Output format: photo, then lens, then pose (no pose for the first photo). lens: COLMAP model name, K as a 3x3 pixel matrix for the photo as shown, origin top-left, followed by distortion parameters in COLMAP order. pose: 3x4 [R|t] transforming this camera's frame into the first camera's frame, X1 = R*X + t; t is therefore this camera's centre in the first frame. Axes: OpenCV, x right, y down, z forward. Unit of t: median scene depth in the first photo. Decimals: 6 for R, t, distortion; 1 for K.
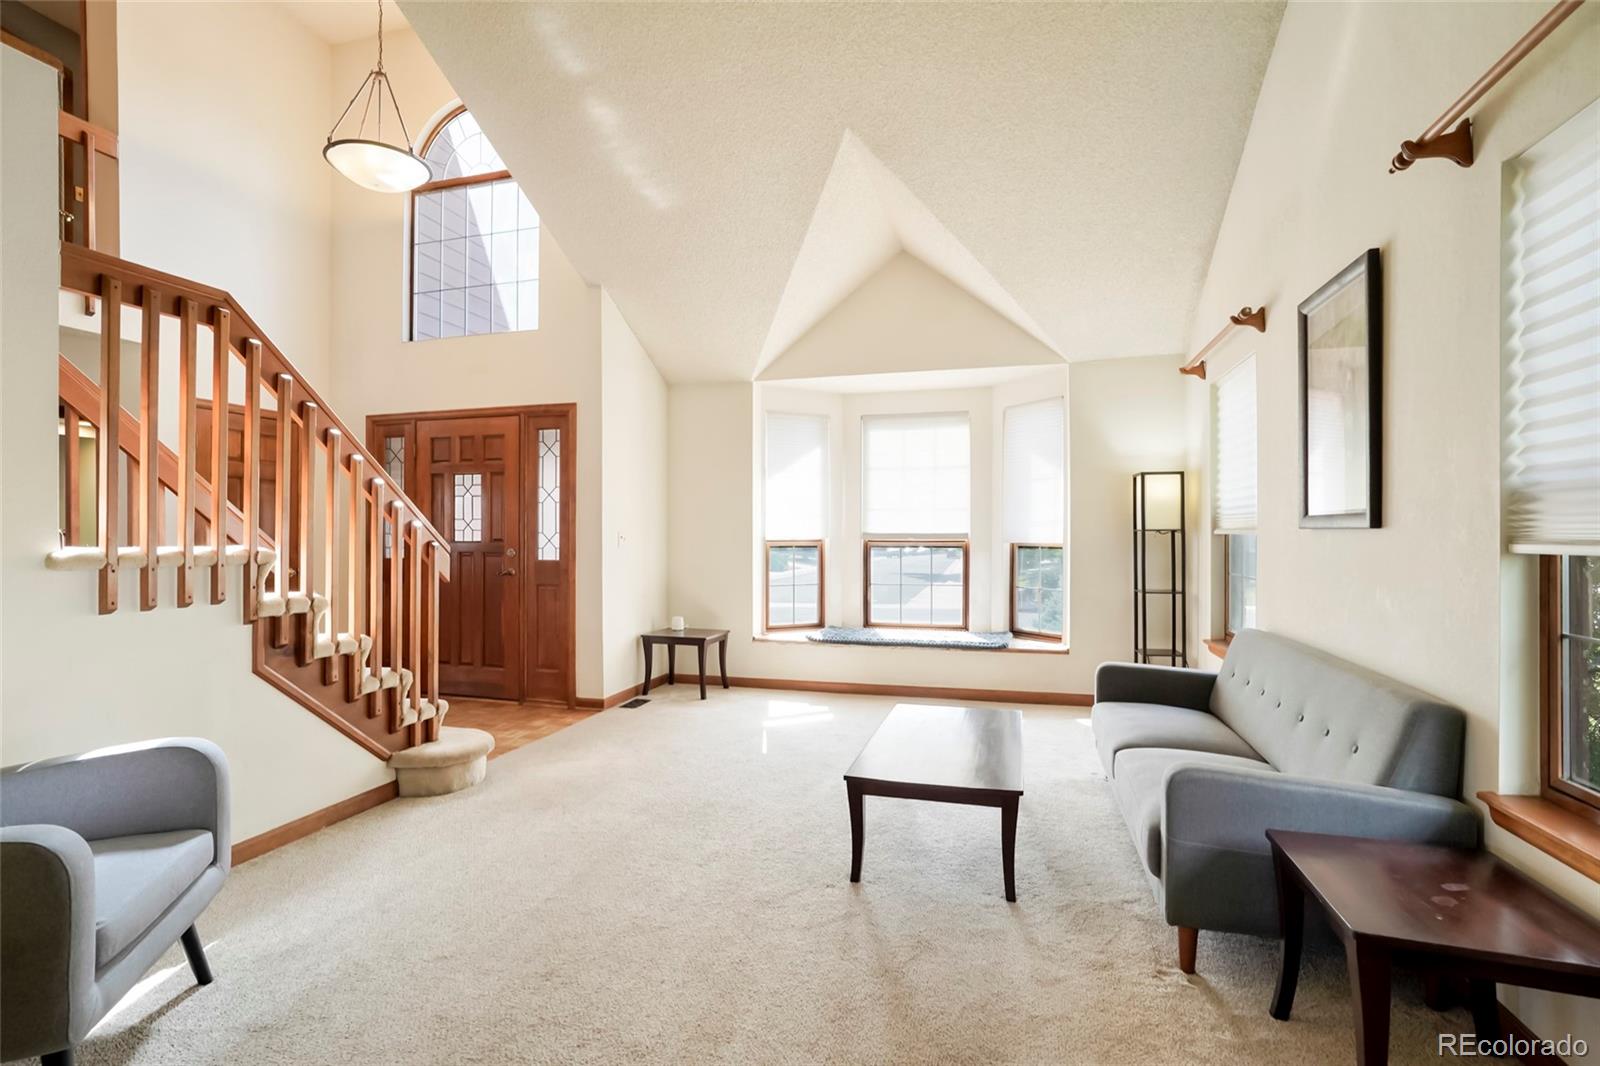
lens RADIAL K [[803.5, 0, 793.9], [0, 803.5, 533.7], [0, 0, 1]] dist [-0.039022, 0.016988]
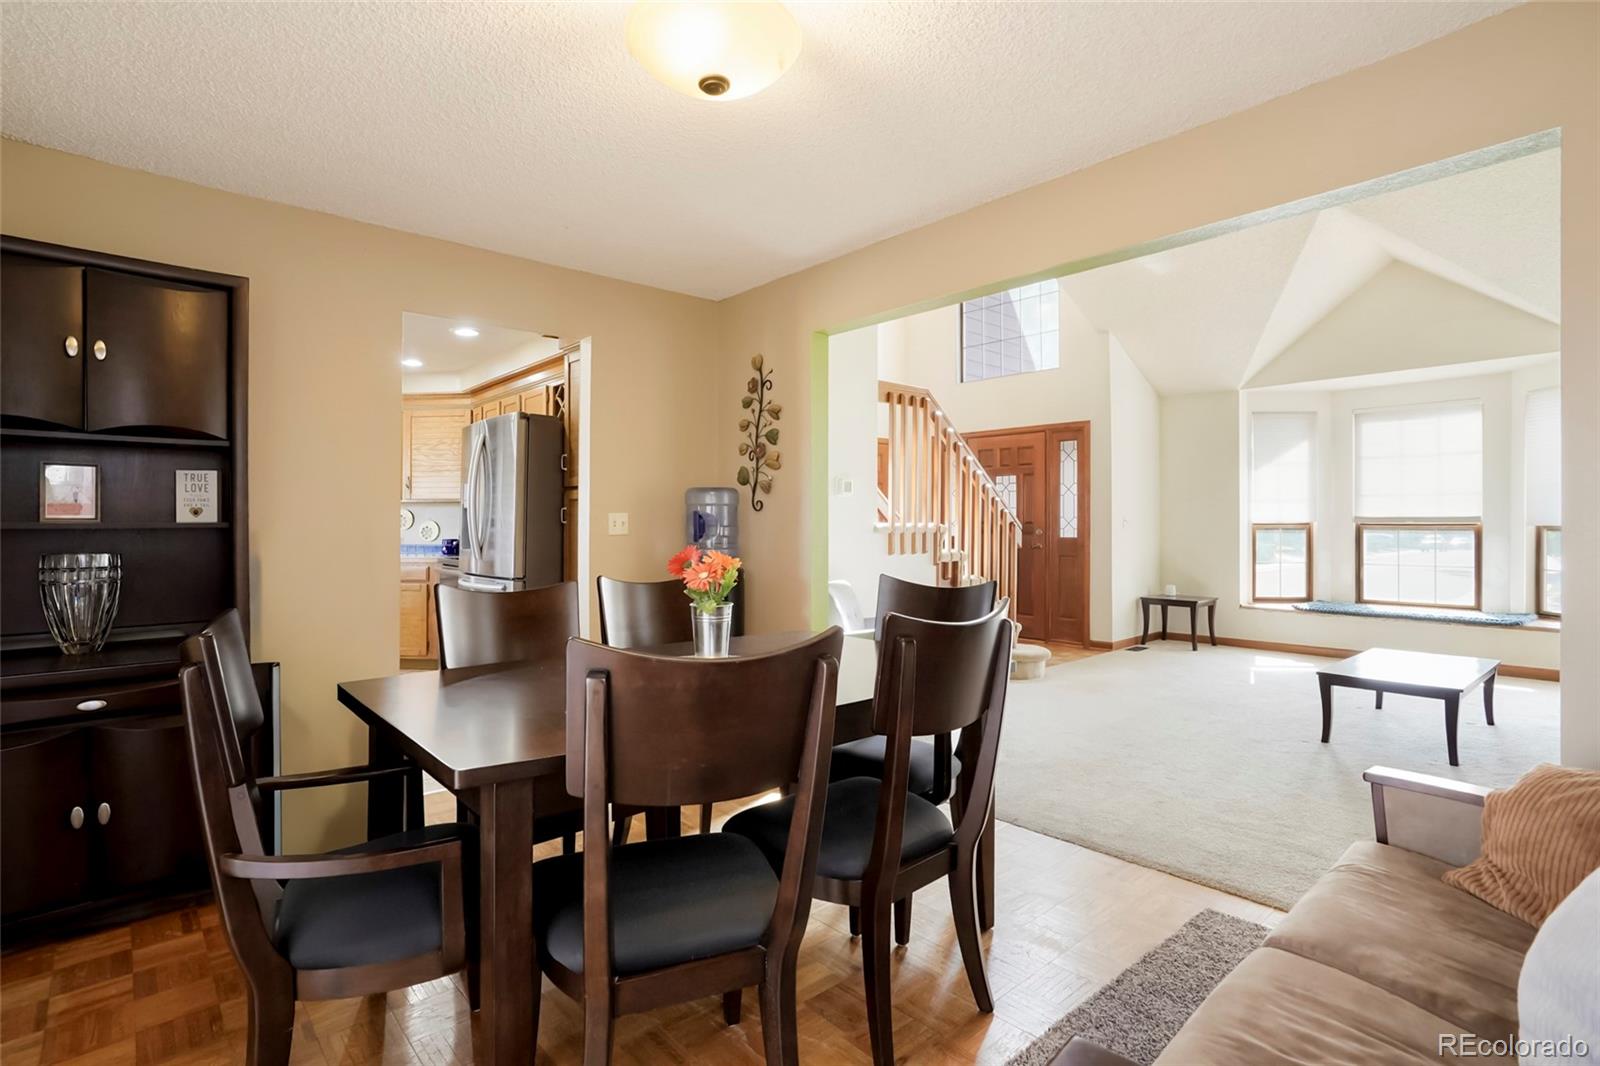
lens RADIAL K [[803.5, 0, 765.4], [0, 803.5, 522.8], [0, 0, 1]] dist [-0.039022, 0.016988]
pose [[0.837208, -0.003273, -0.546875, 0.003972], [0.003574, 0.999993, -0.000513, 0.006935], [0.546873, -0.001525, 0.837214, -0.400864]]
